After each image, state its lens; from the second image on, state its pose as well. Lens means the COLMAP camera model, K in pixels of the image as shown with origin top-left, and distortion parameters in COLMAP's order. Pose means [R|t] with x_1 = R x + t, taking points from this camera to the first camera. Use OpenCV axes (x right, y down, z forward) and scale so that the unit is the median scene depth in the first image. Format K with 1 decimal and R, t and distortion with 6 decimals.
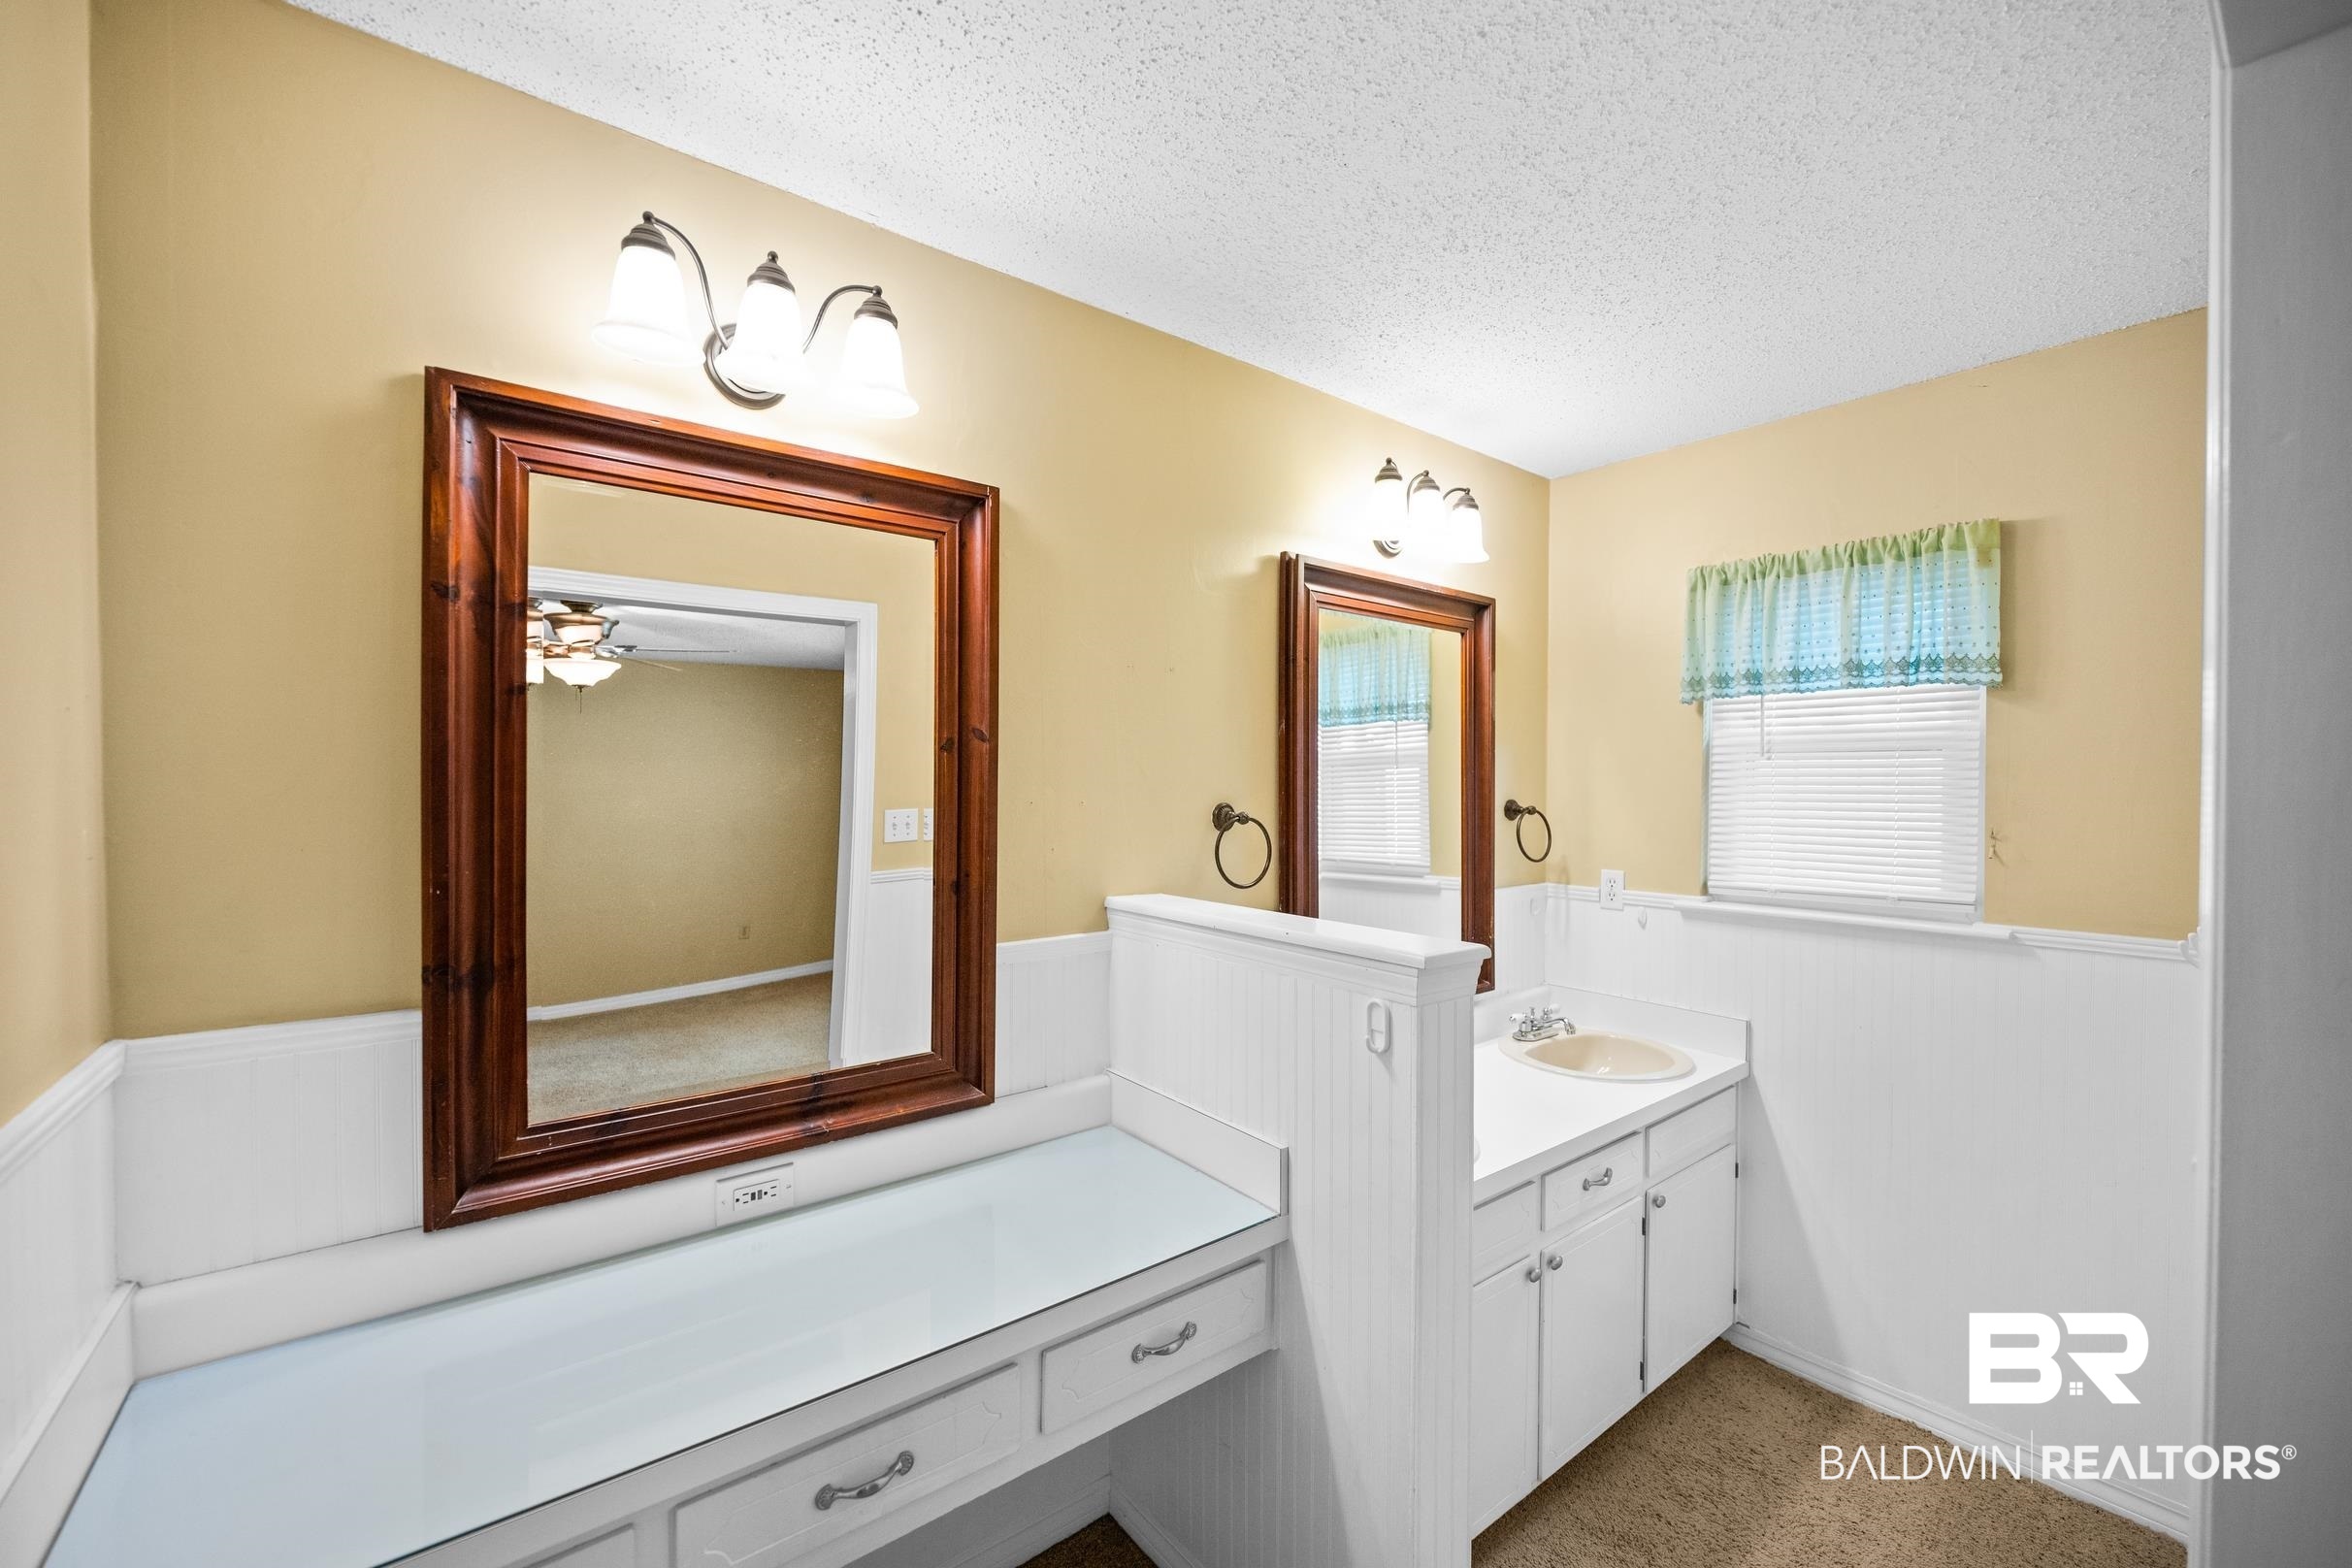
lens RADIAL K [[944.2, 0, 1184.3], [0, 944.2, 793.2], [0, 0, 1]] dist [-0.001072, -0.000078]
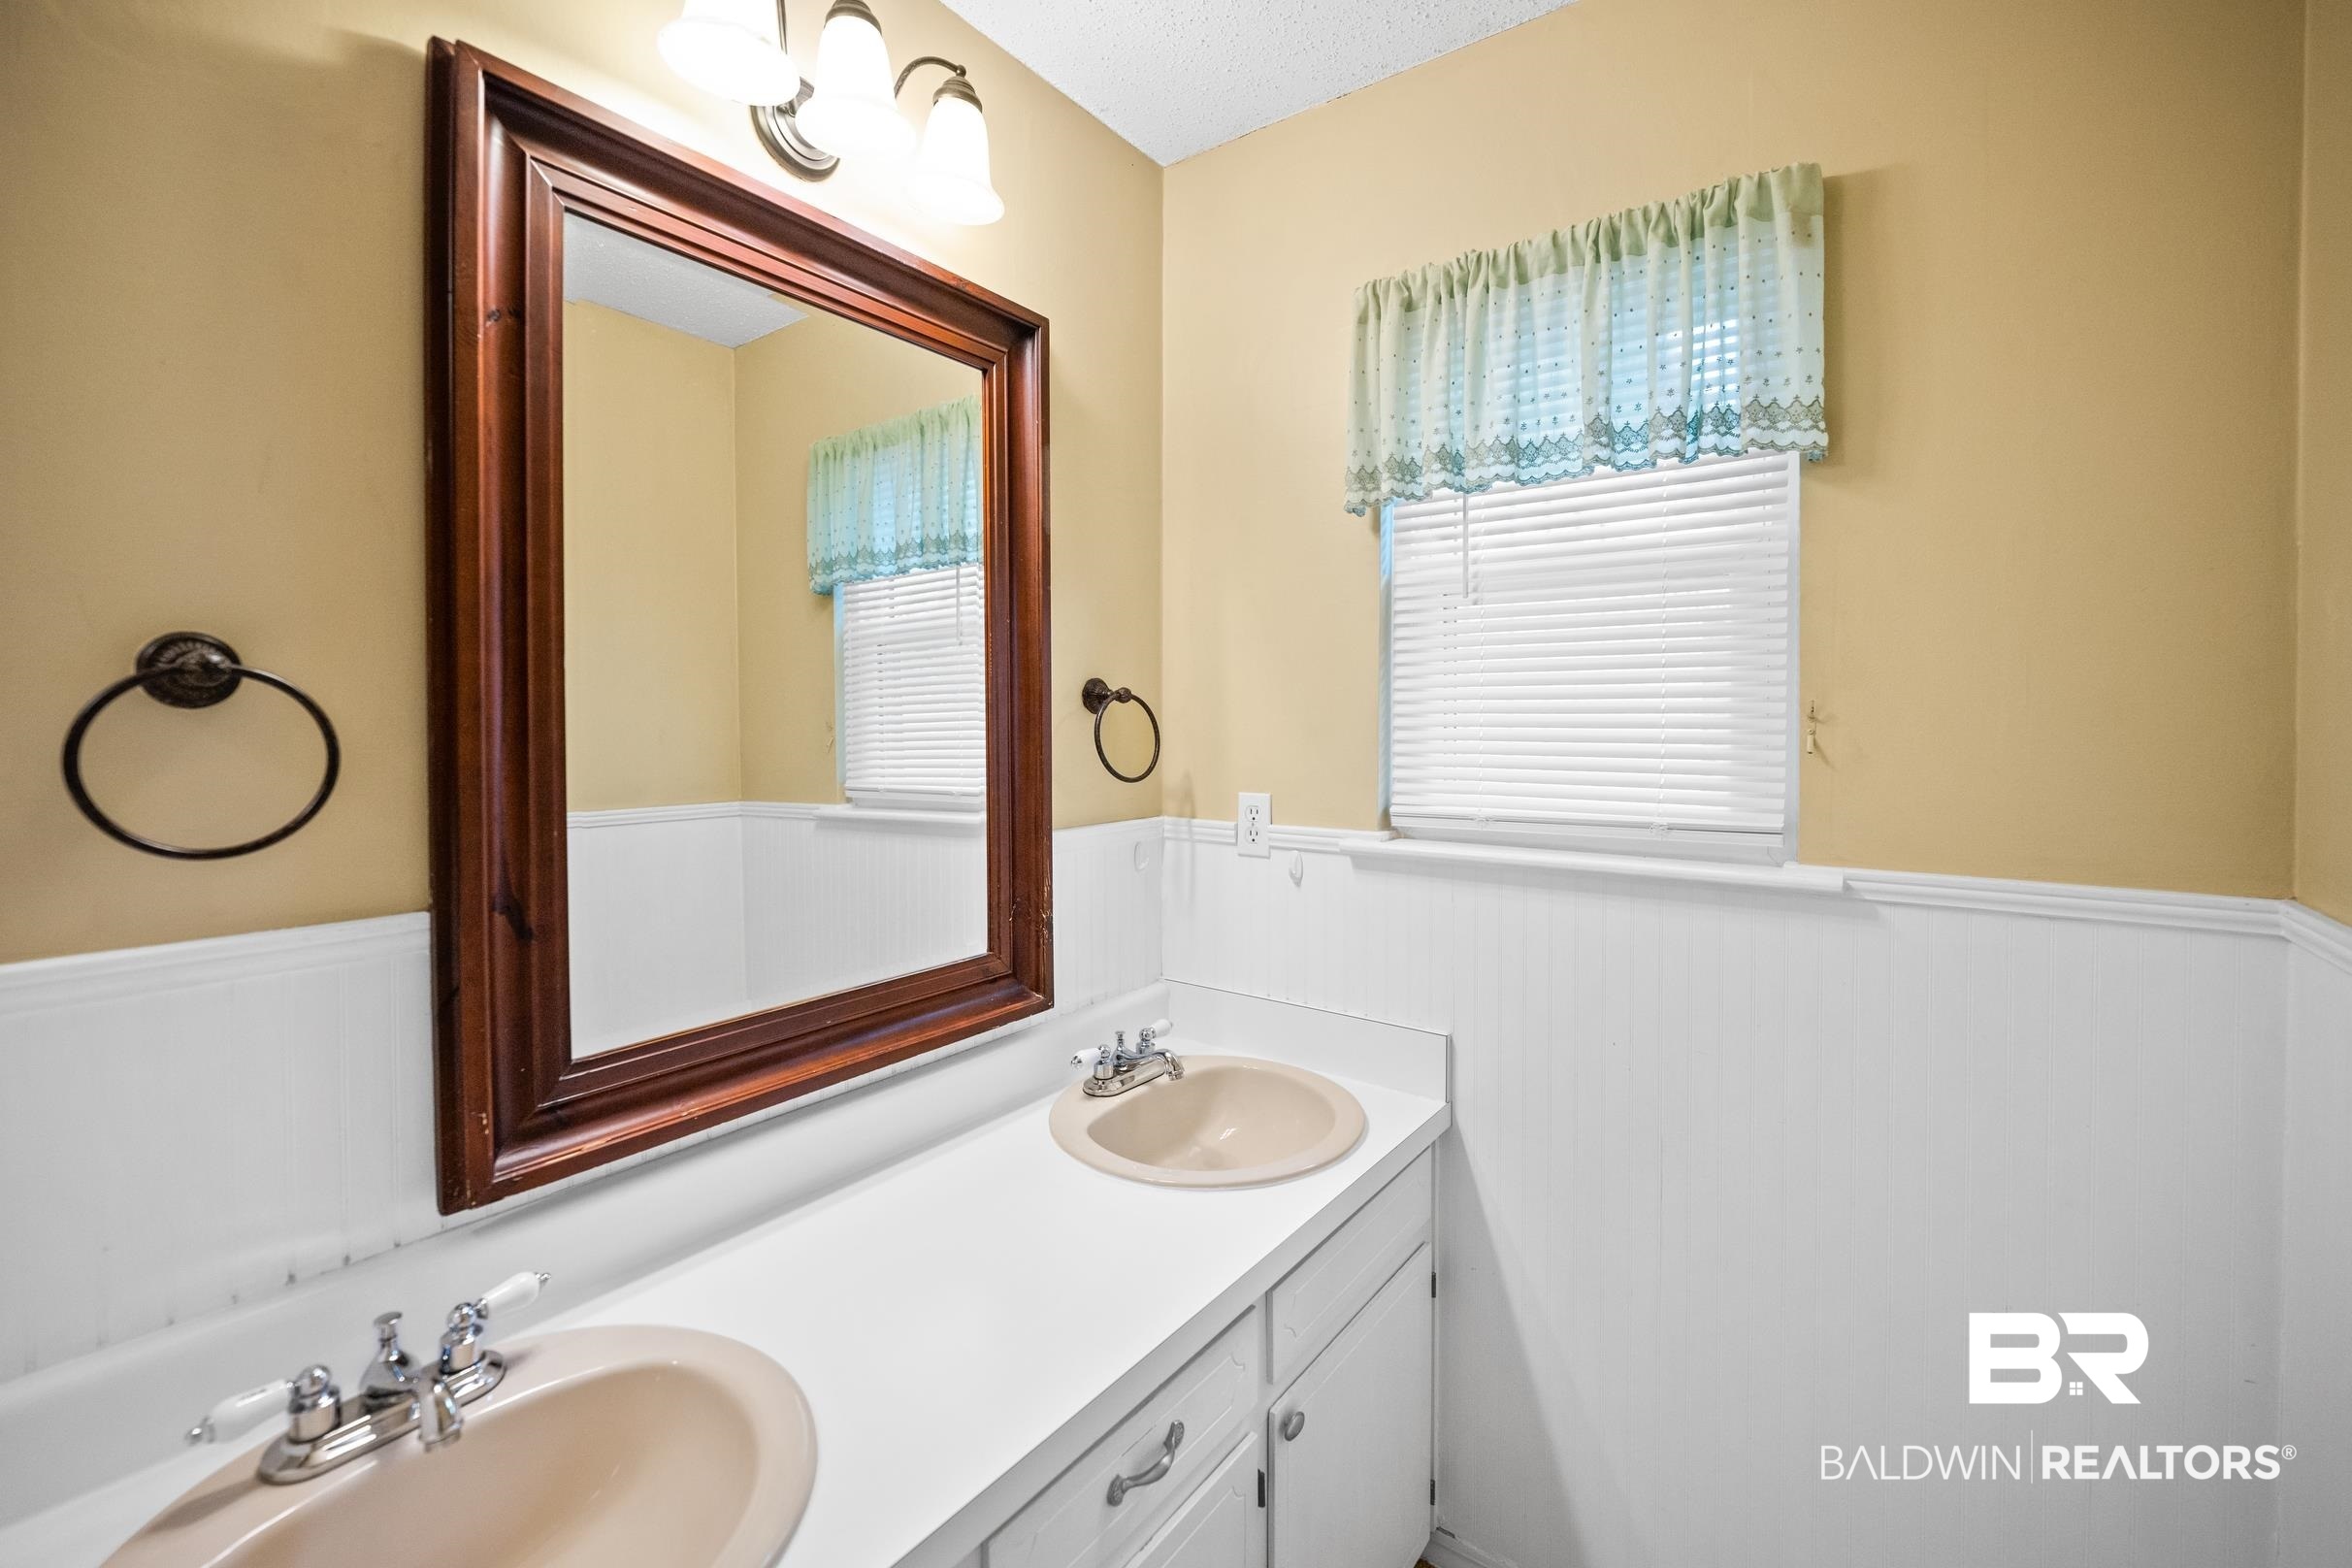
lens RADIAL K [[958.9, 0, 1218.6], [0, 958.9, 723.5], [0, 0, 1]] dist [-0.002395, -0.000087]
pose [[0.960311, -0.005167, 0.278882, 0.318708], [0.006435, 0.999973, -0.003632, 0.047694], [-0.278856, 0.005282, 0.960318, 0.502555]]
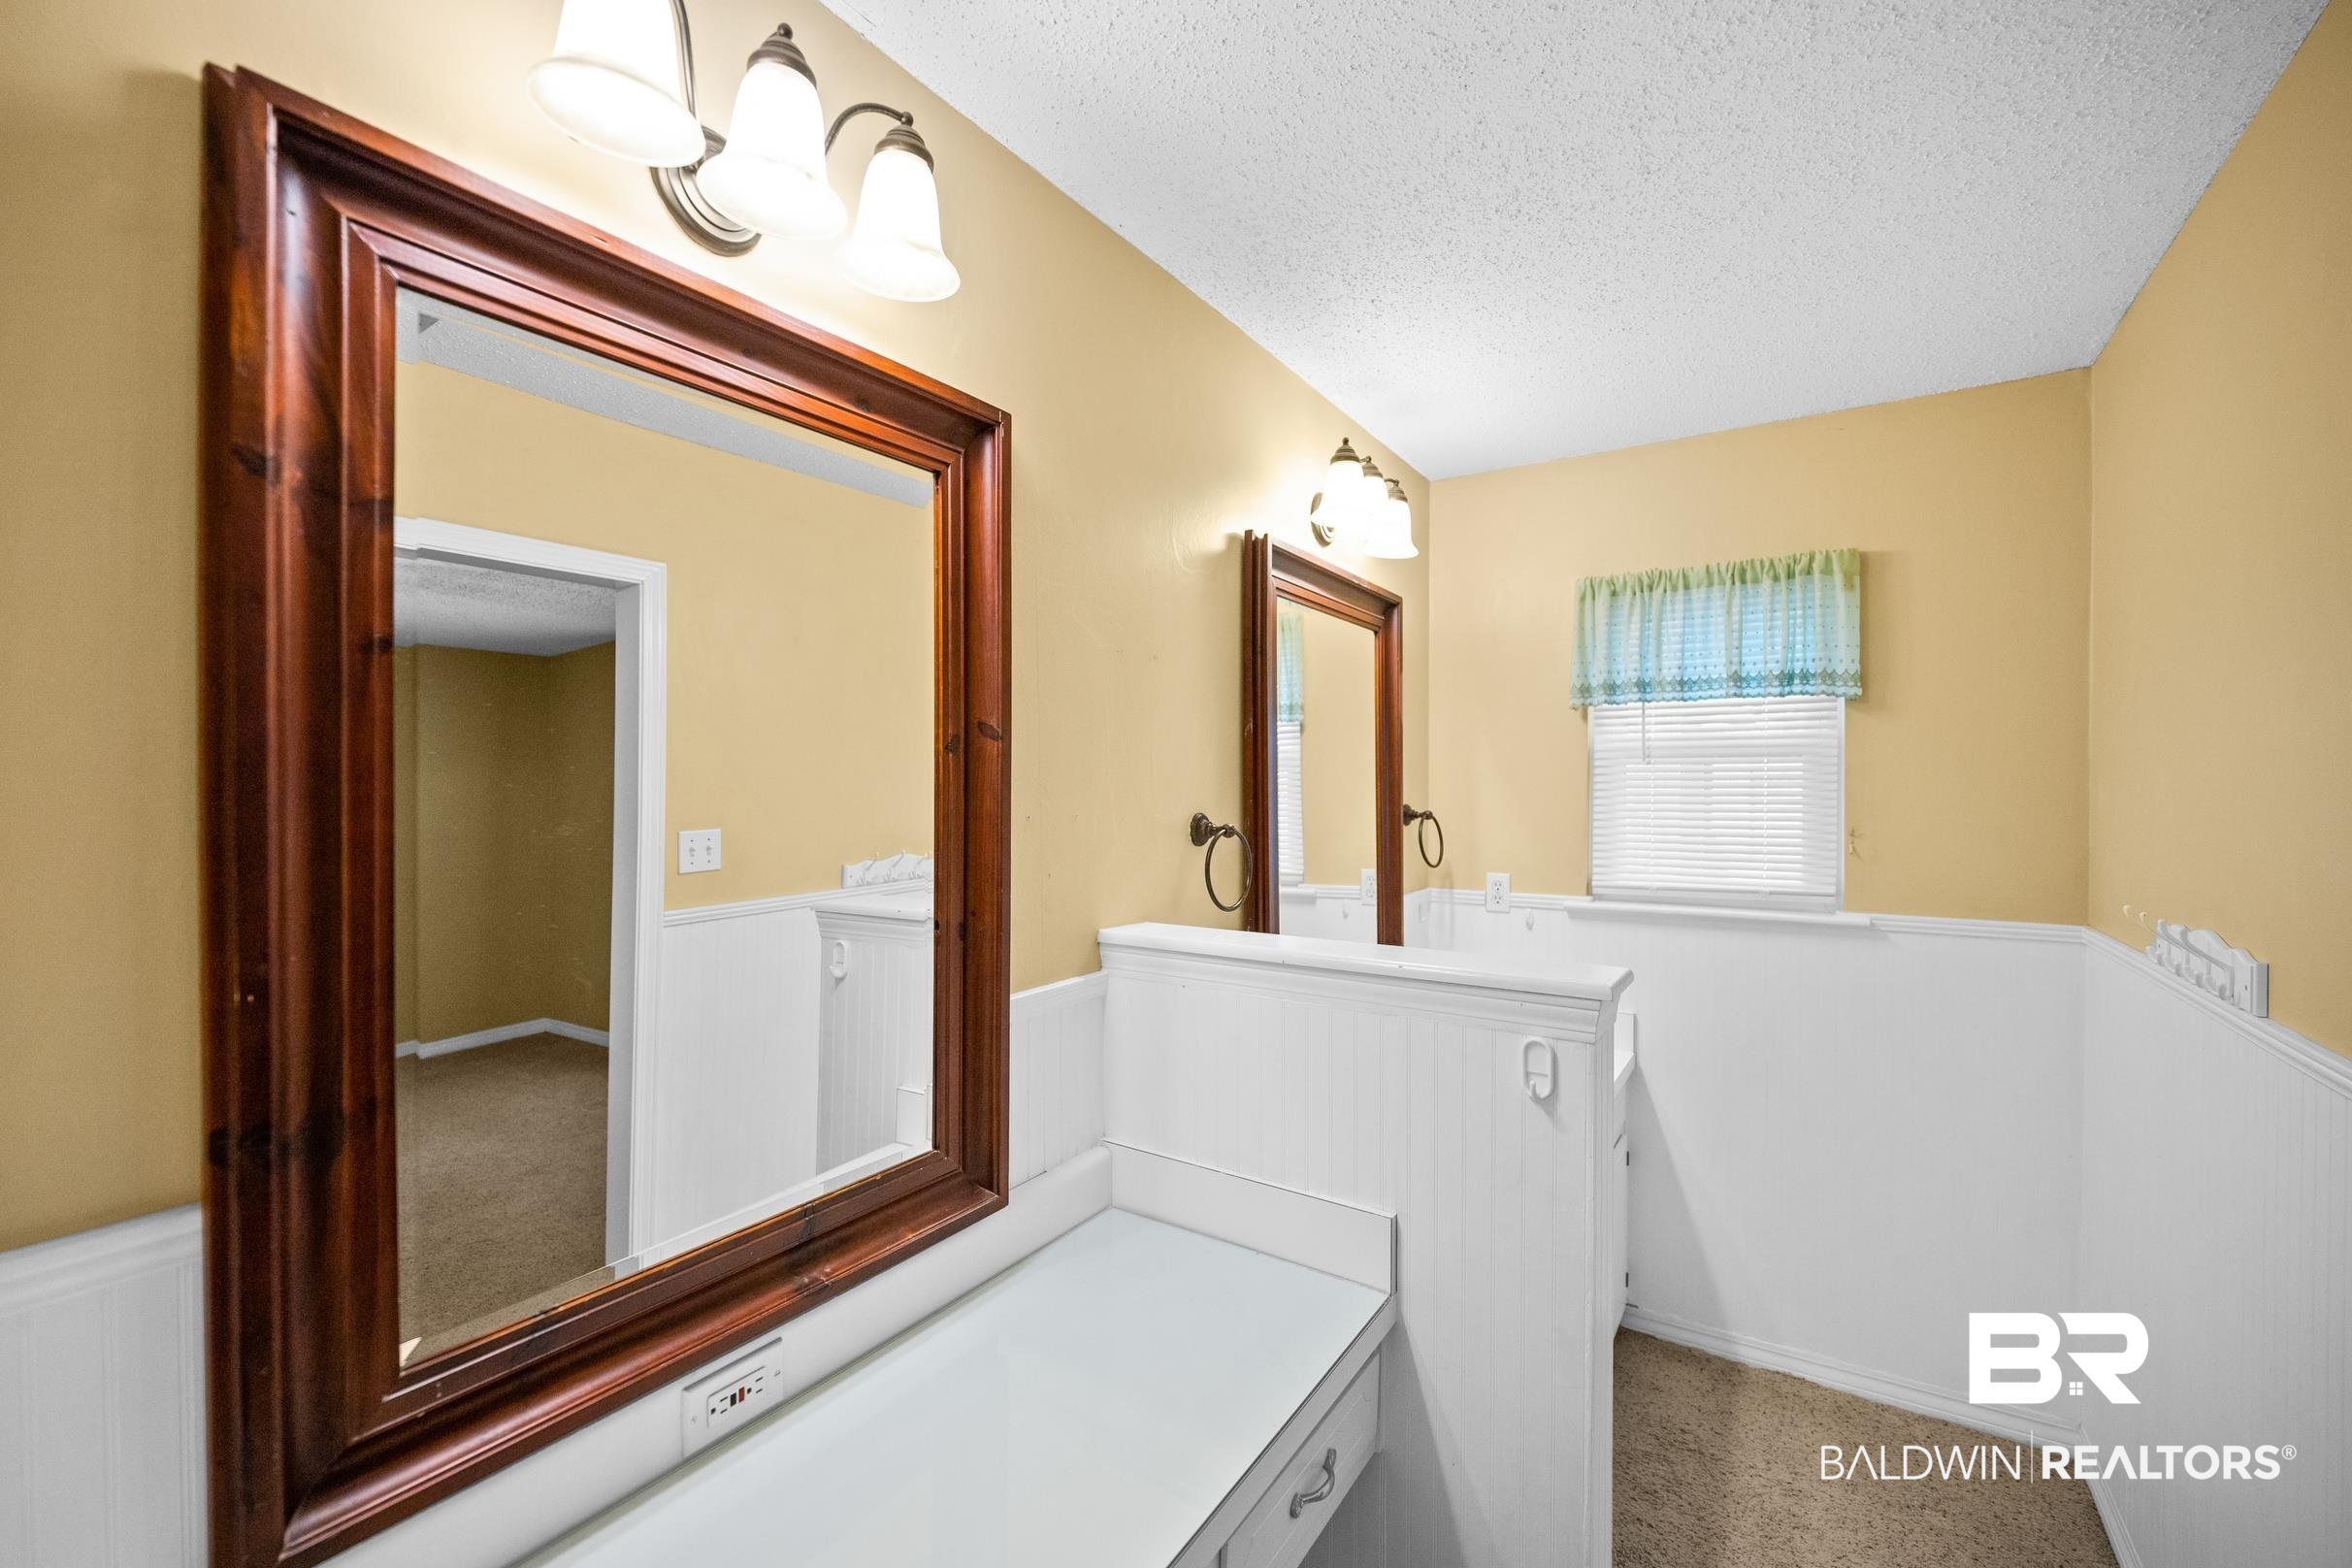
lens RADIAL K [[965.7, 0, 1173.0], [0, 965.7, 793.3], [0, 0, 1]] dist [-0.002266, -0.000126]
pose [[0.951559, -0.007299, 0.307381, -0.241025], [0.008263, 0.999964, -0.001835, -0.006169], [-0.307357, 0.004286, 0.951585, 0.154069]]
